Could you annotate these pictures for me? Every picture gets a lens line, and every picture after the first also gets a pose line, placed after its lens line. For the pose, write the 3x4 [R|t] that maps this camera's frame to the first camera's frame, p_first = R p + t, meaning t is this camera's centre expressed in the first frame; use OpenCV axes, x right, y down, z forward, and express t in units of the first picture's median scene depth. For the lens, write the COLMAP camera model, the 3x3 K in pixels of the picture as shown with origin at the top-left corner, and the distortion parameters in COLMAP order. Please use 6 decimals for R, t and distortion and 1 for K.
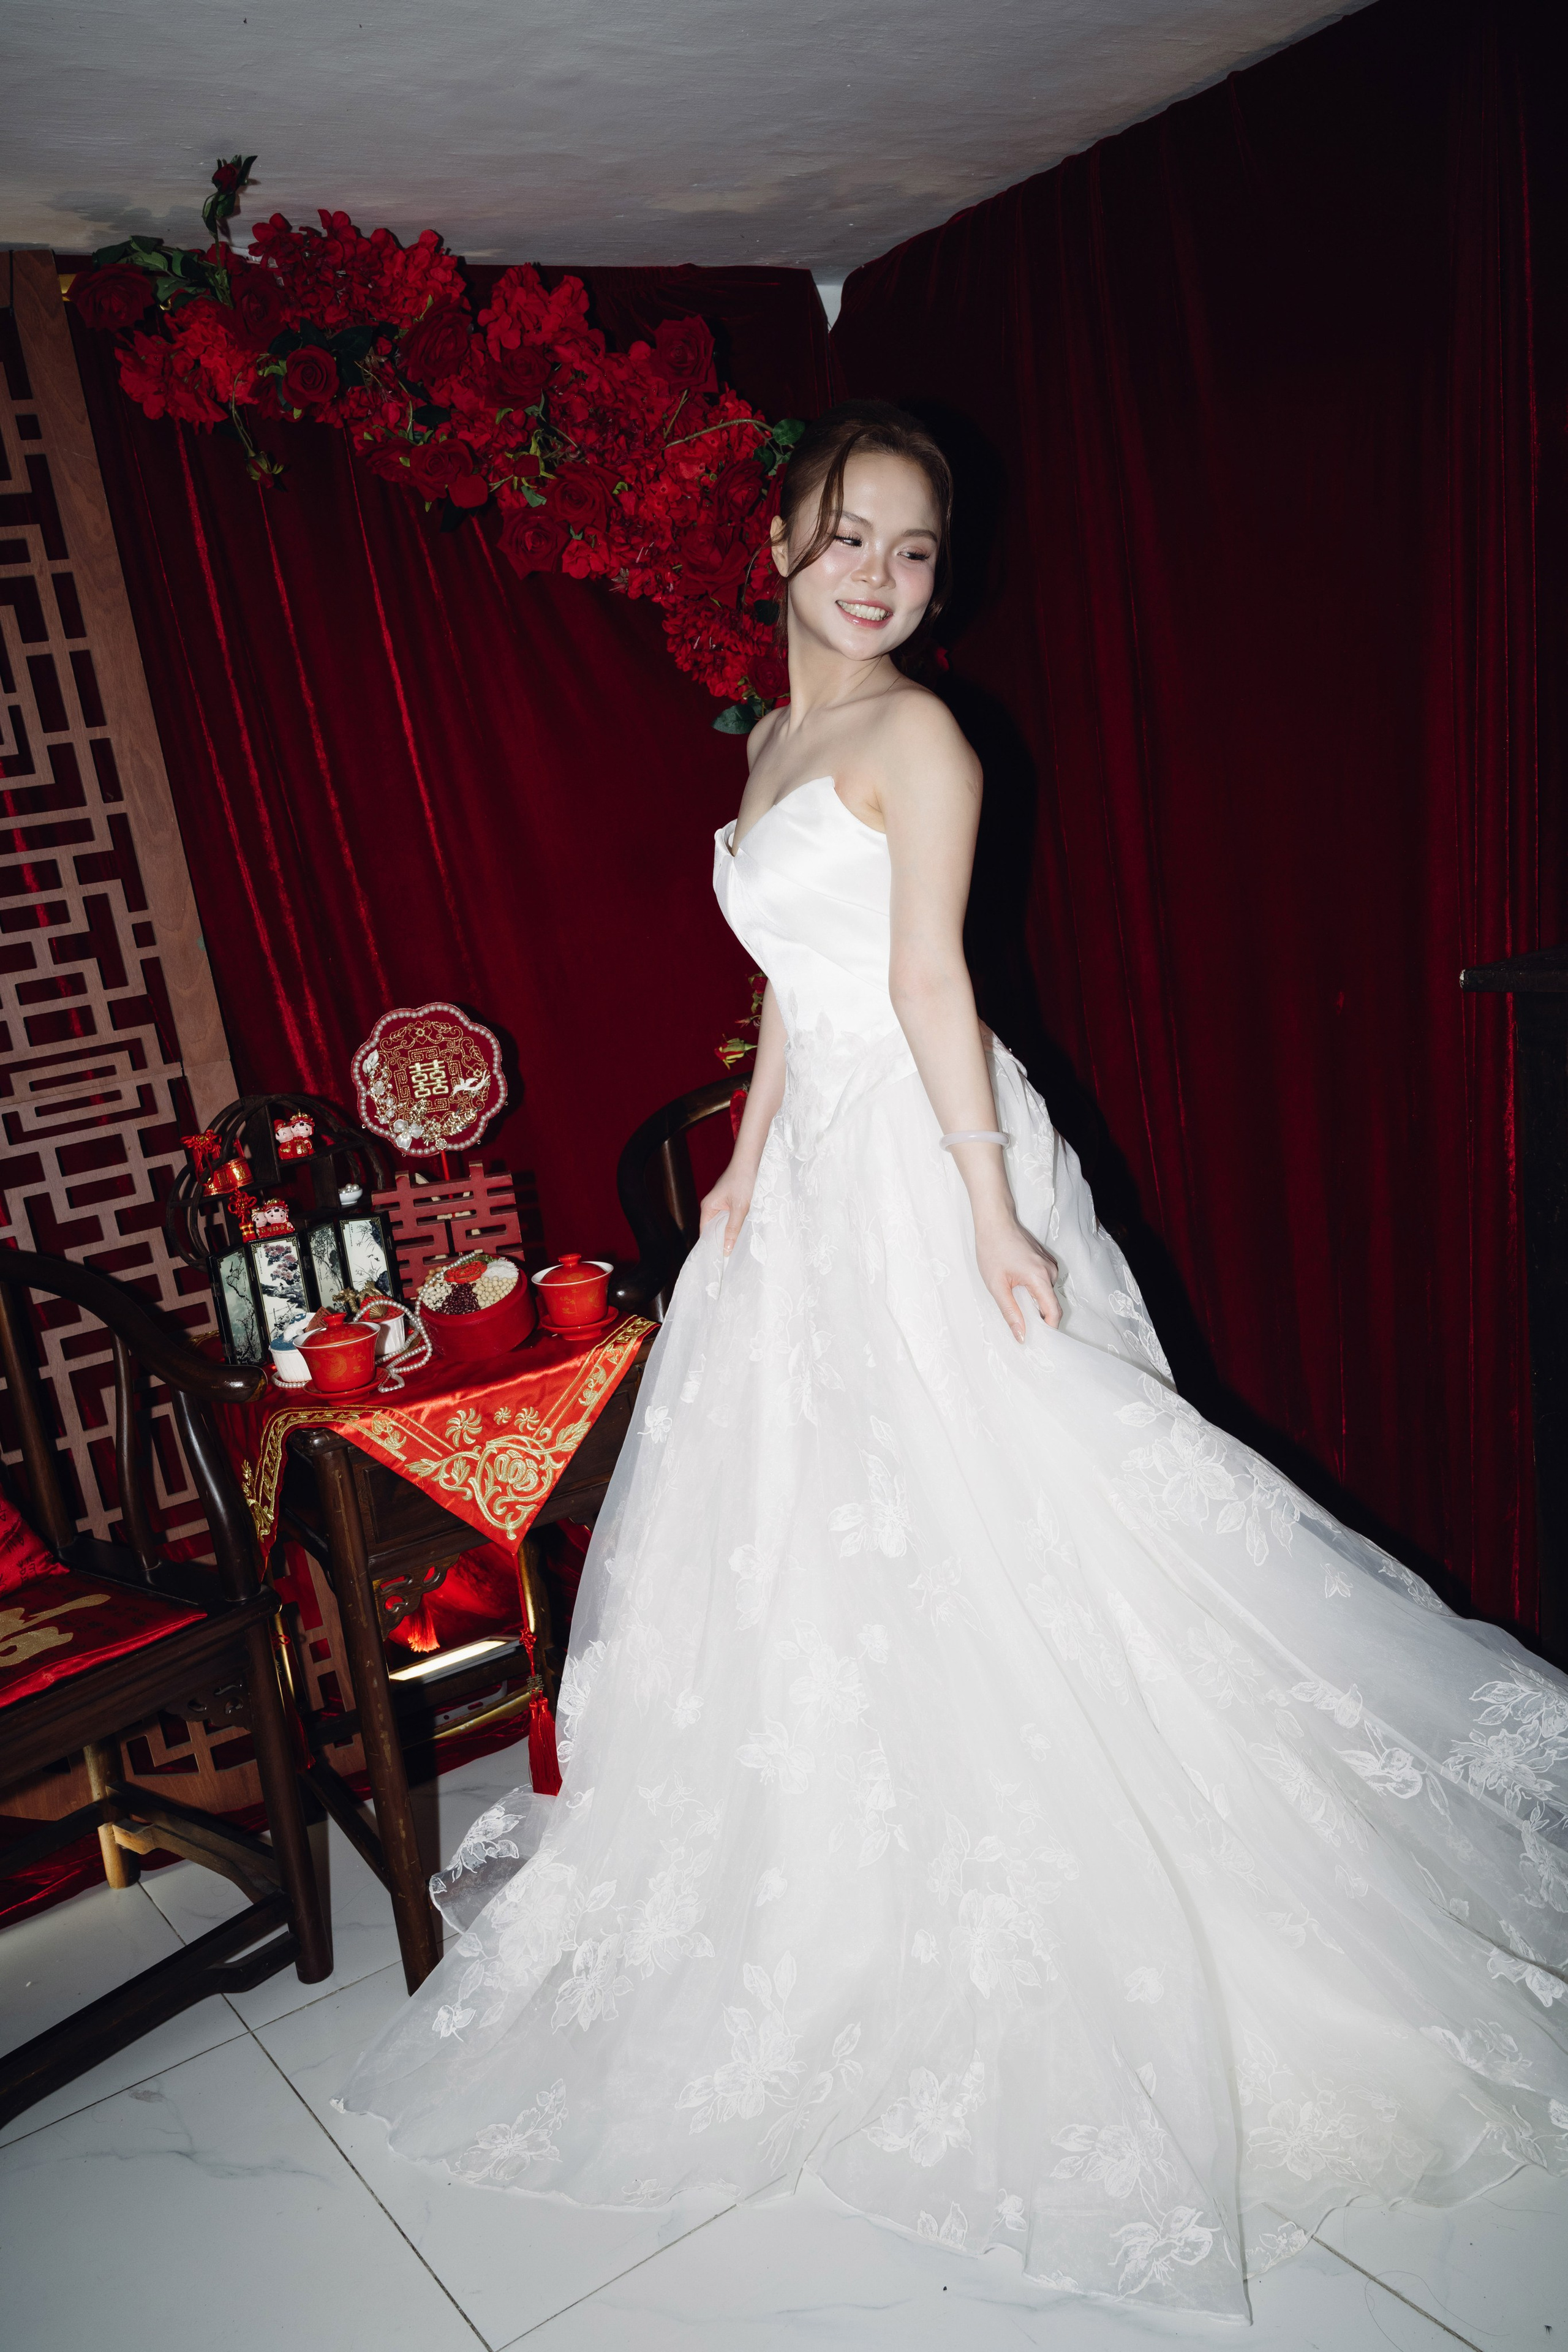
lens RADIAL K [[1907.5, 0, 784.4], [0, 1907.5, 1196.4], [0, 0, 1]] dist [-0.004651, 0.002903]
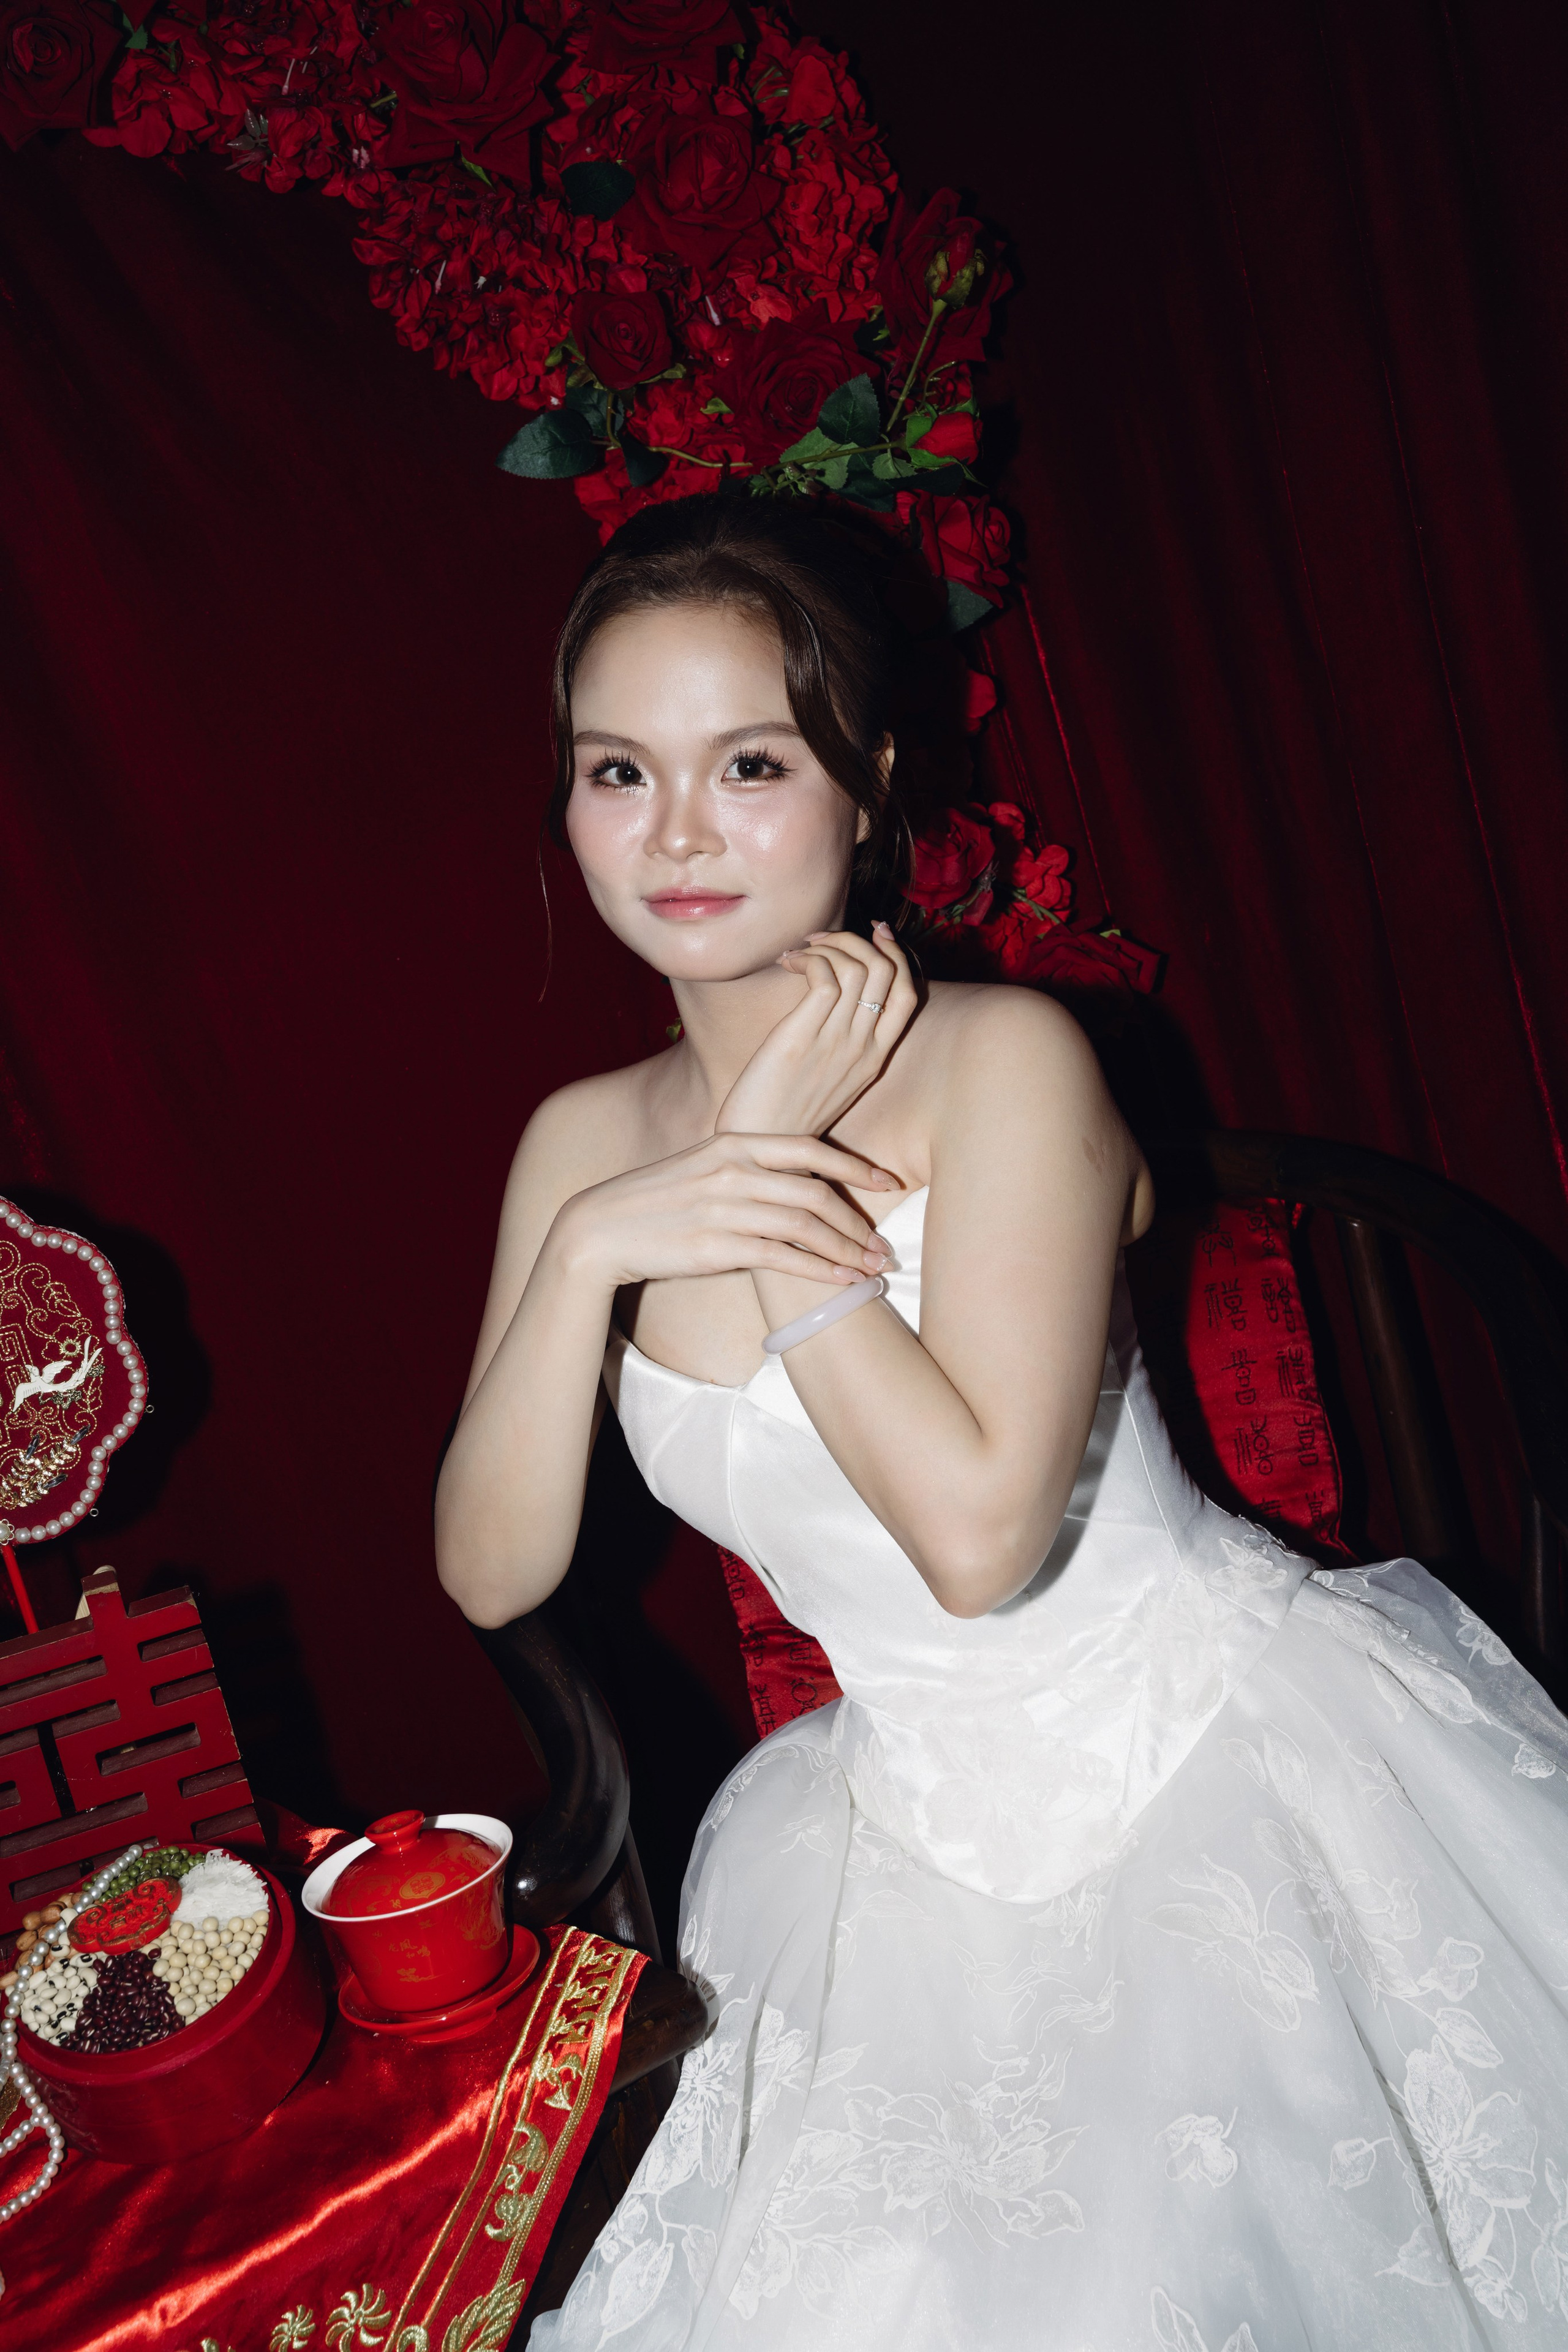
lens RADIAL K [[2864.8, 0, 815.4], [0, 2864.8, 1213.5], [0, 0, 1]] dist [0.006177, -0.000483]
pose [[0.983938, -0.132180, 0.119973, -0.075448], [0.134645, 0.990813, -0.012642, -0.065048], [-0.117200, 0.028593, 0.992697, 0.381536]]
